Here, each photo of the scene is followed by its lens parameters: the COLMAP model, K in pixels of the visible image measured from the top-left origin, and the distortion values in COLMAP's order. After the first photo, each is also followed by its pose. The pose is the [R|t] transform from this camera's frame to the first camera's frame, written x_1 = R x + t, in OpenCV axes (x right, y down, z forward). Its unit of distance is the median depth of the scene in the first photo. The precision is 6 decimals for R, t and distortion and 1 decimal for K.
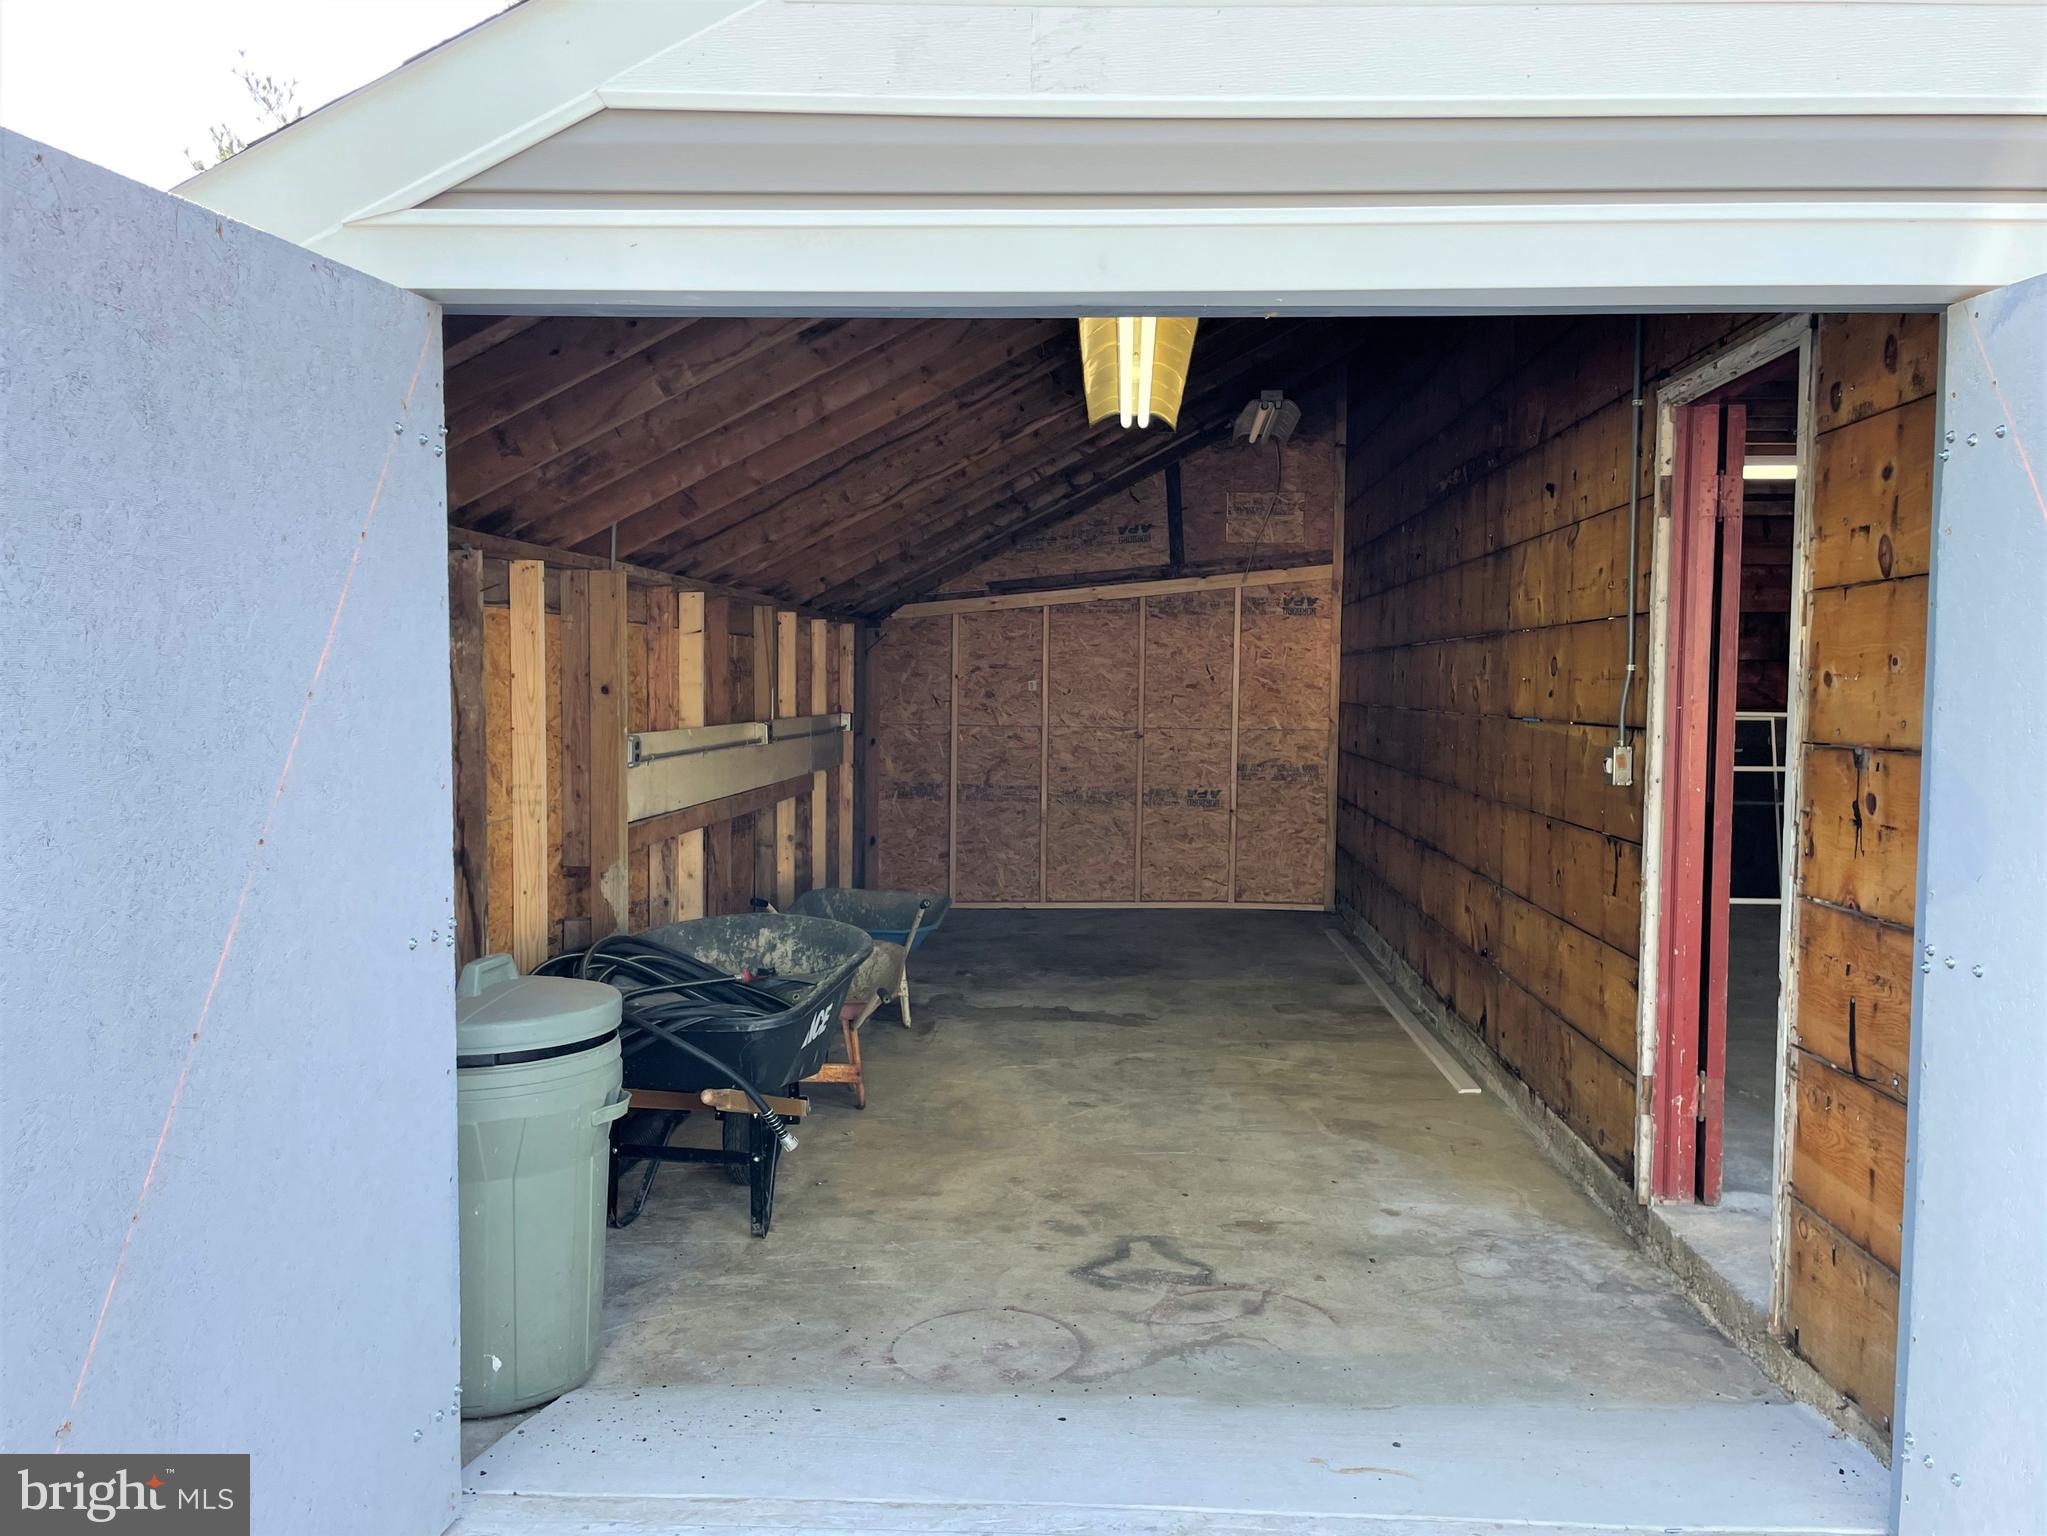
lens RADIAL K [[1567.0, 0, 1049.1], [0, 1567.0, 764.2], [0, 0, 1]] dist [0.111945, -0.186003]
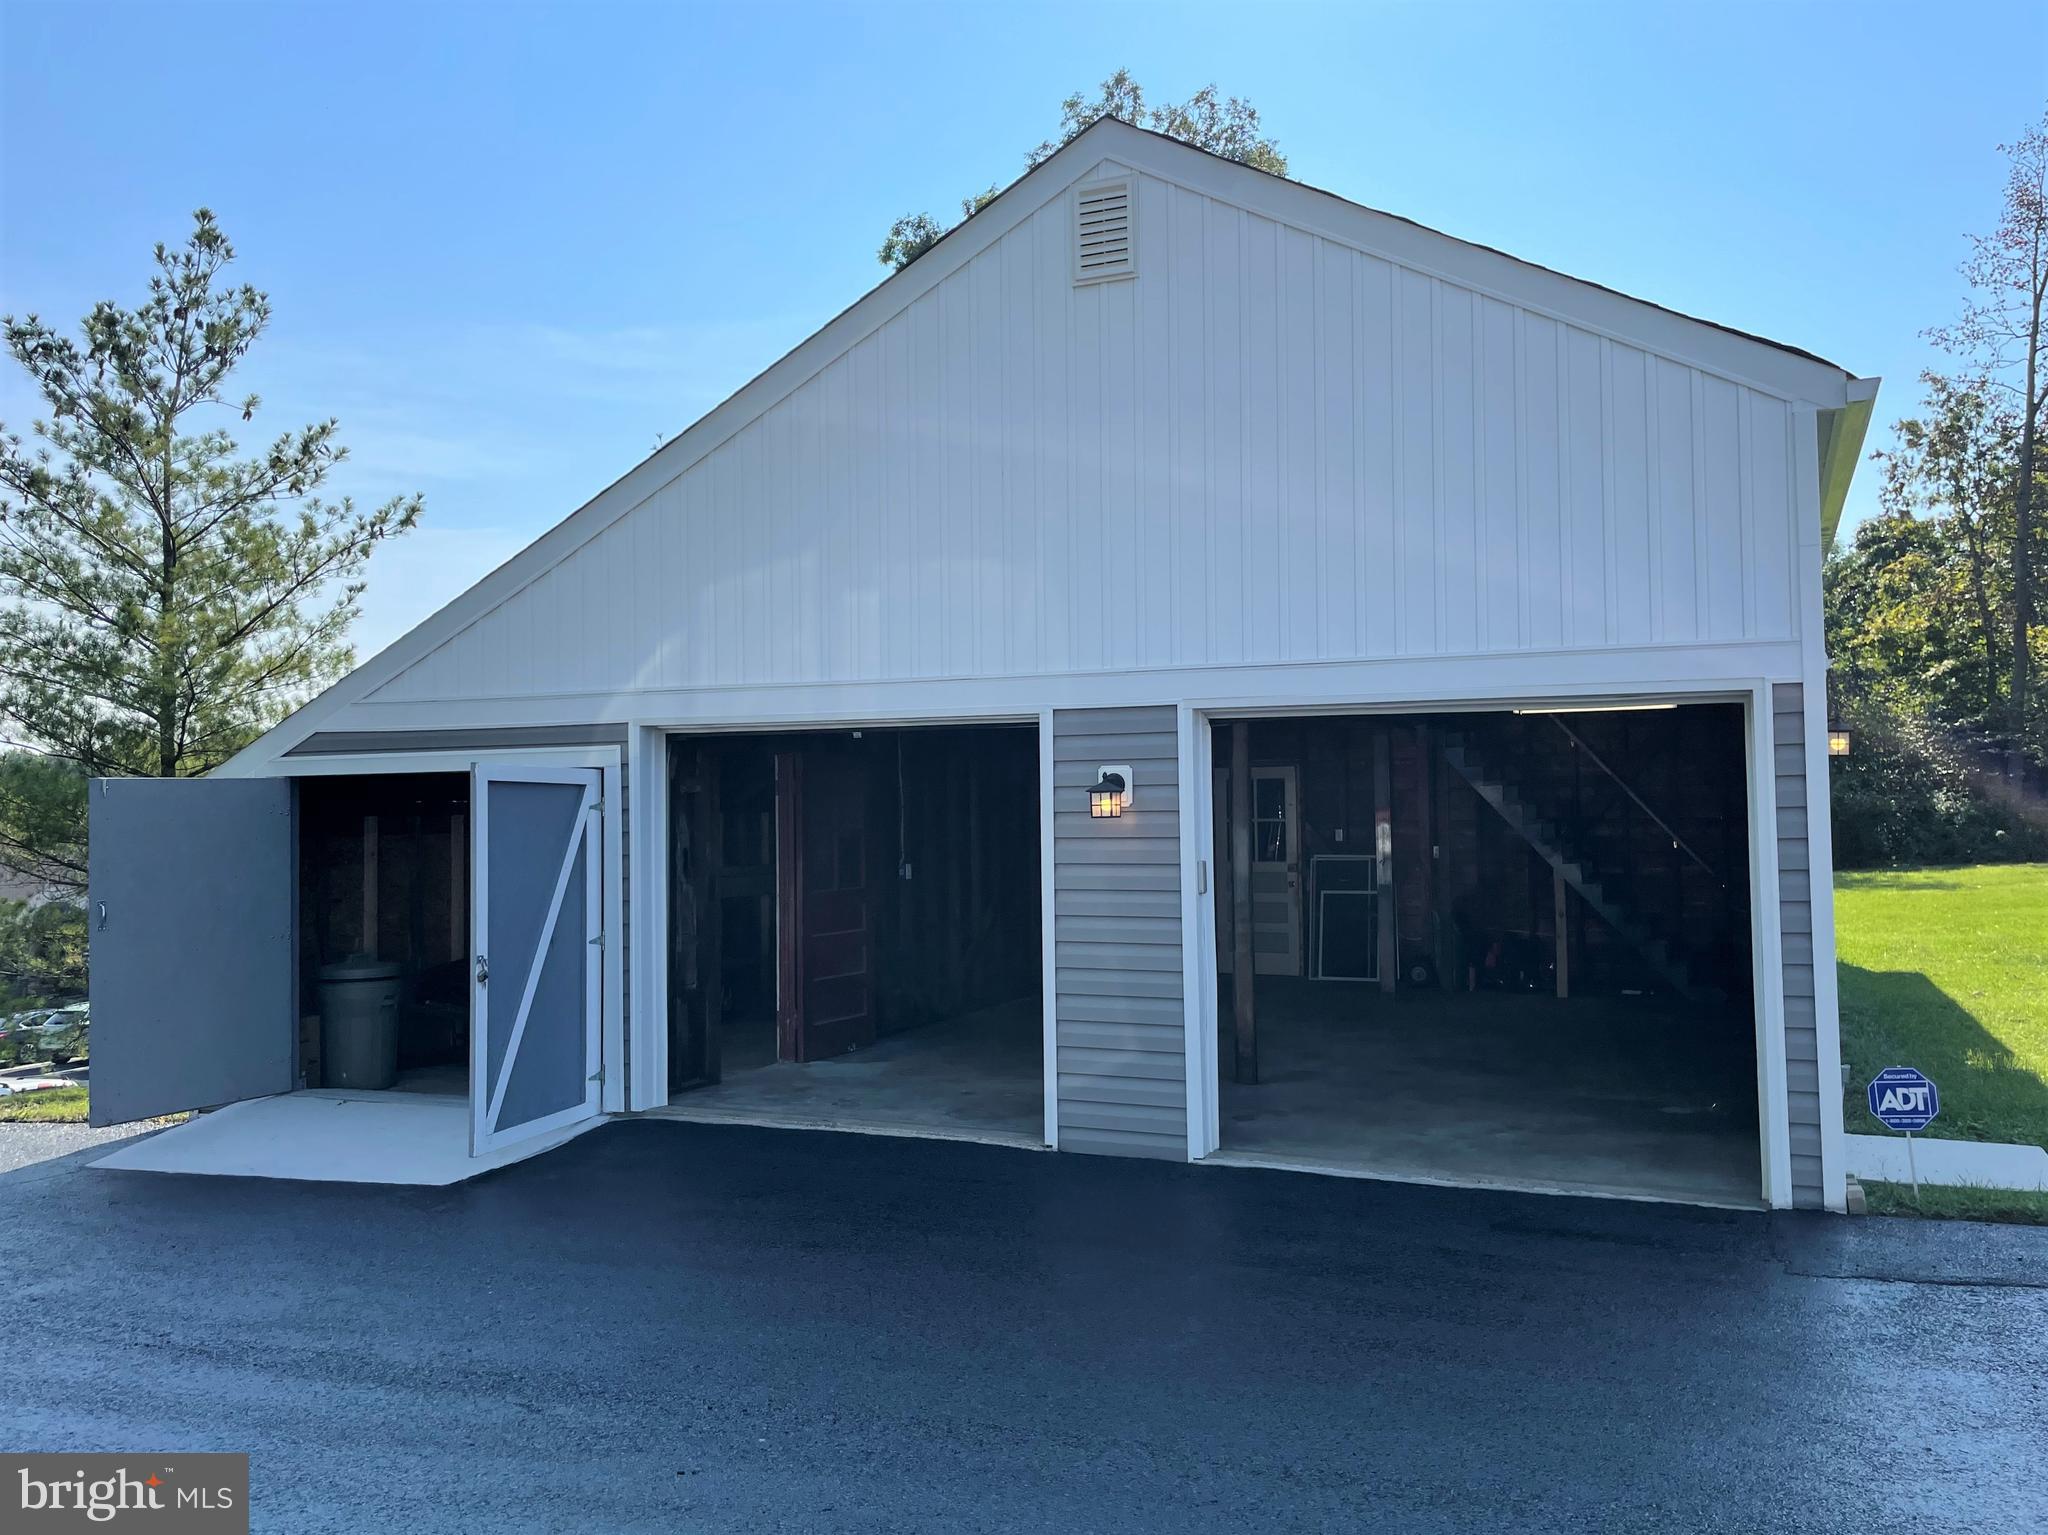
lens RADIAL K [[1567.8, 0, 1049.6], [0, 1567.8, 763.7], [0, 0, 1]] dist [0.111945, -0.186003]
pose [[0.939991, -0.034998, -0.339399, 1.498811], [0.006745, 0.996437, -0.084071, 0.013432], [0.341132, 0.076736, 0.936878, -1.138721]]
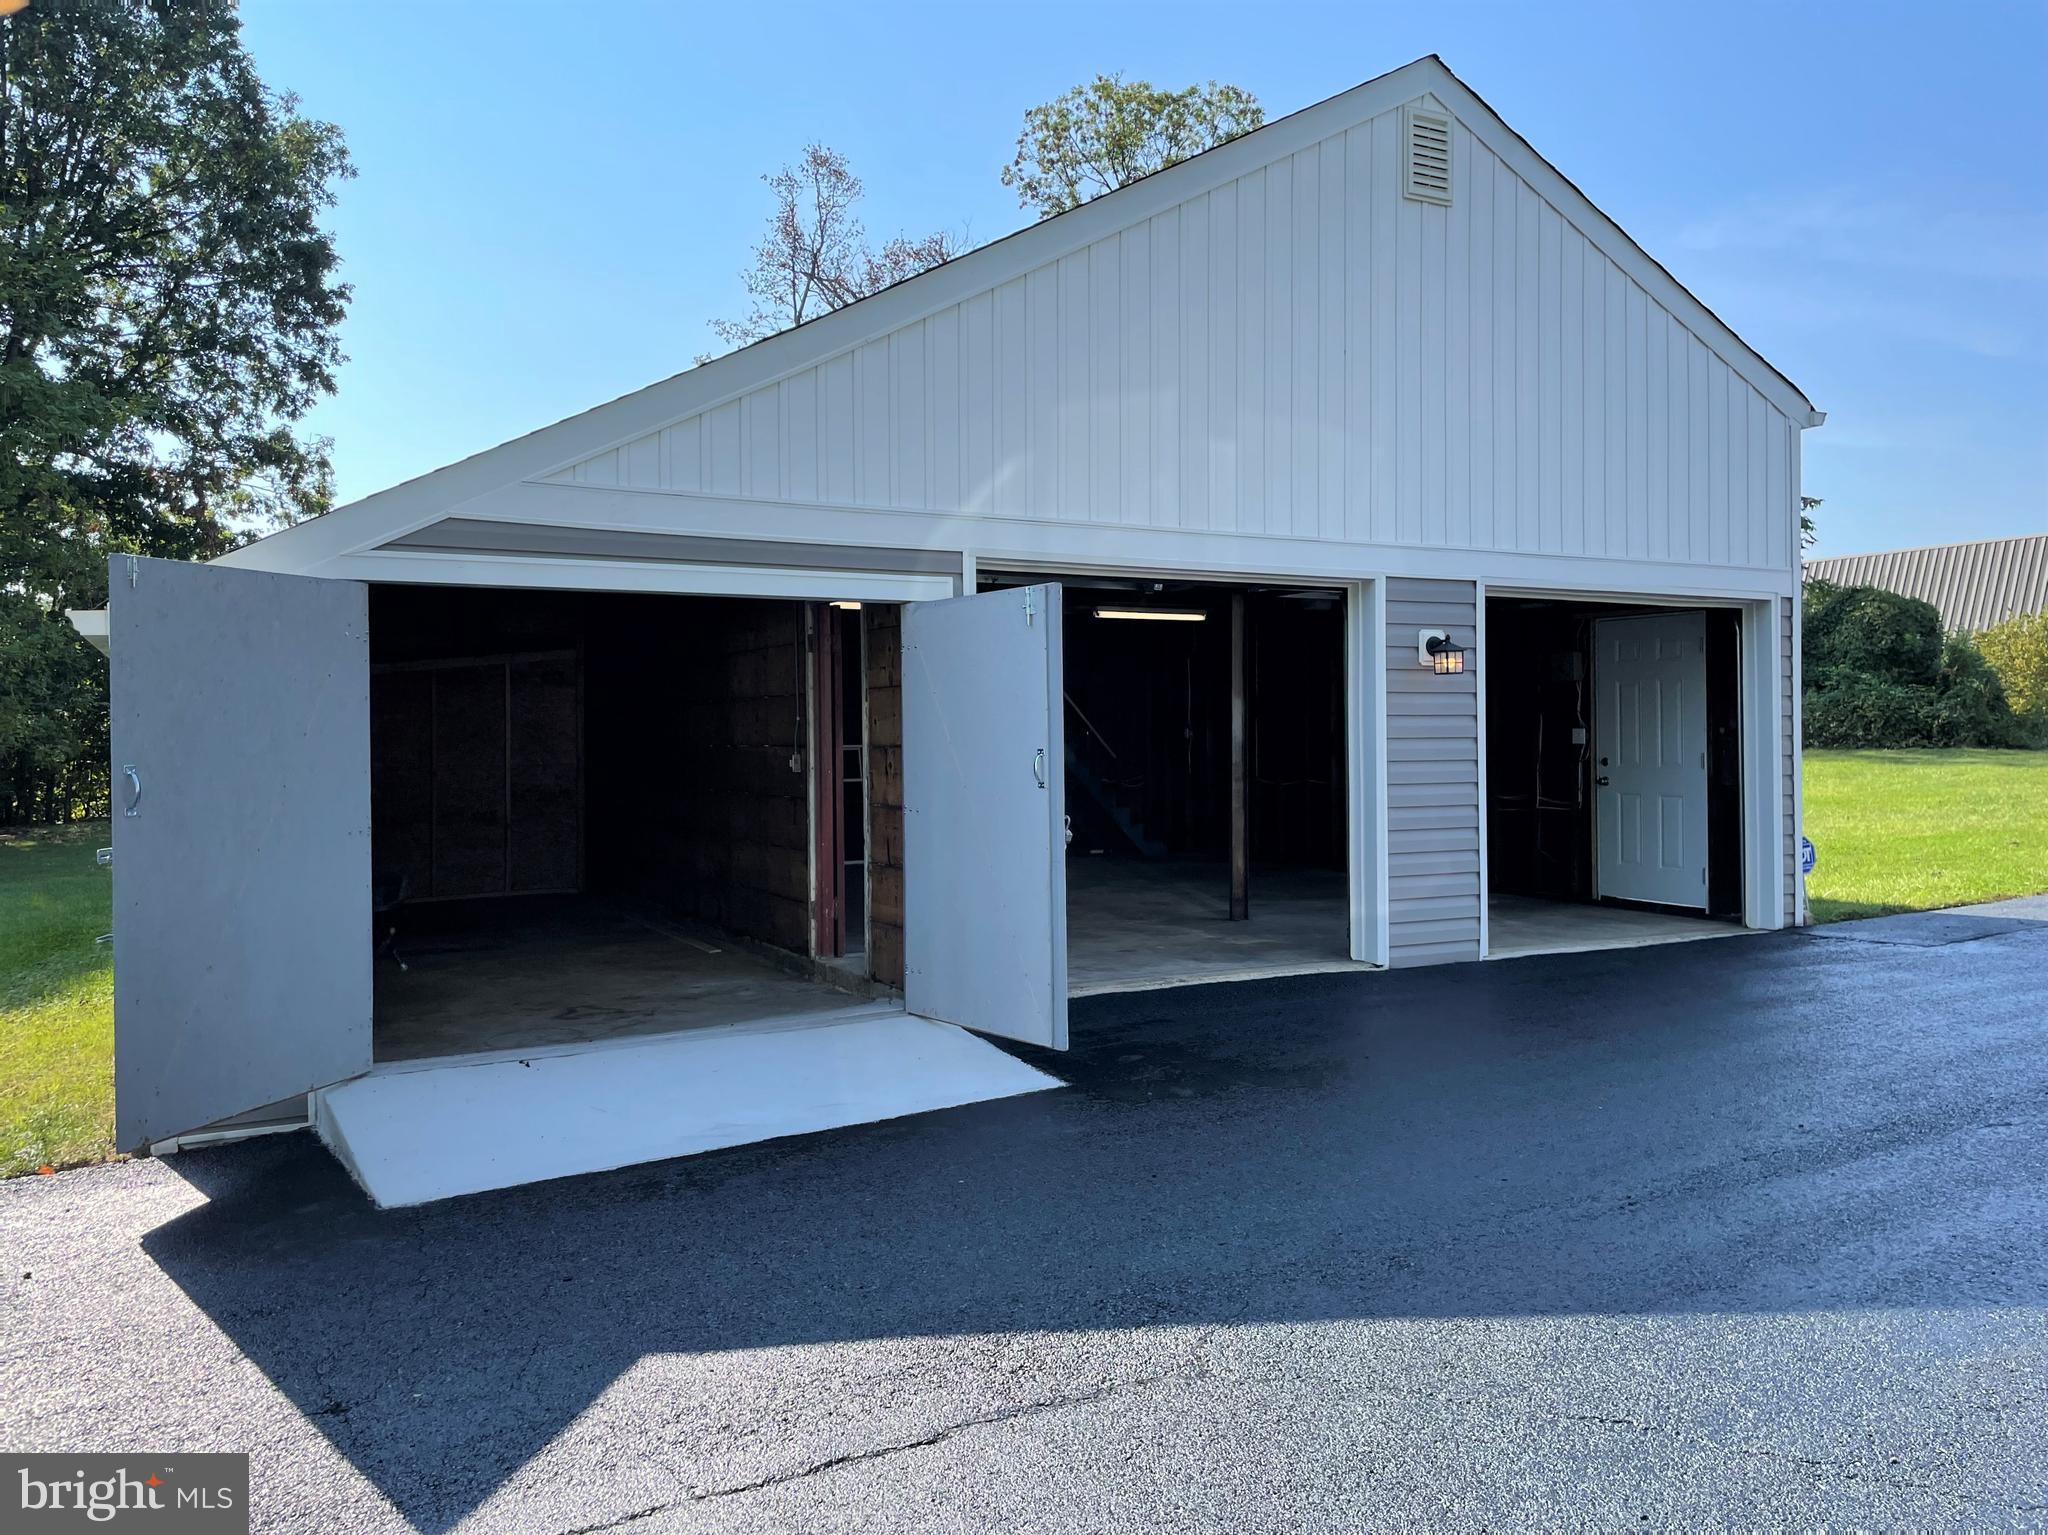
lens RADIAL K [[1567.8, 0, 1049.6], [0, 1567.8, 763.7], [0, 0, 1]] dist [0.111945, -0.186003]
pose [[0.854176, -0.028701, 0.519192, -0.430270], [0.046000, 0.998732, -0.020469, 0.057601], [-0.517946, 0.041367, 0.854412, -0.954162]]
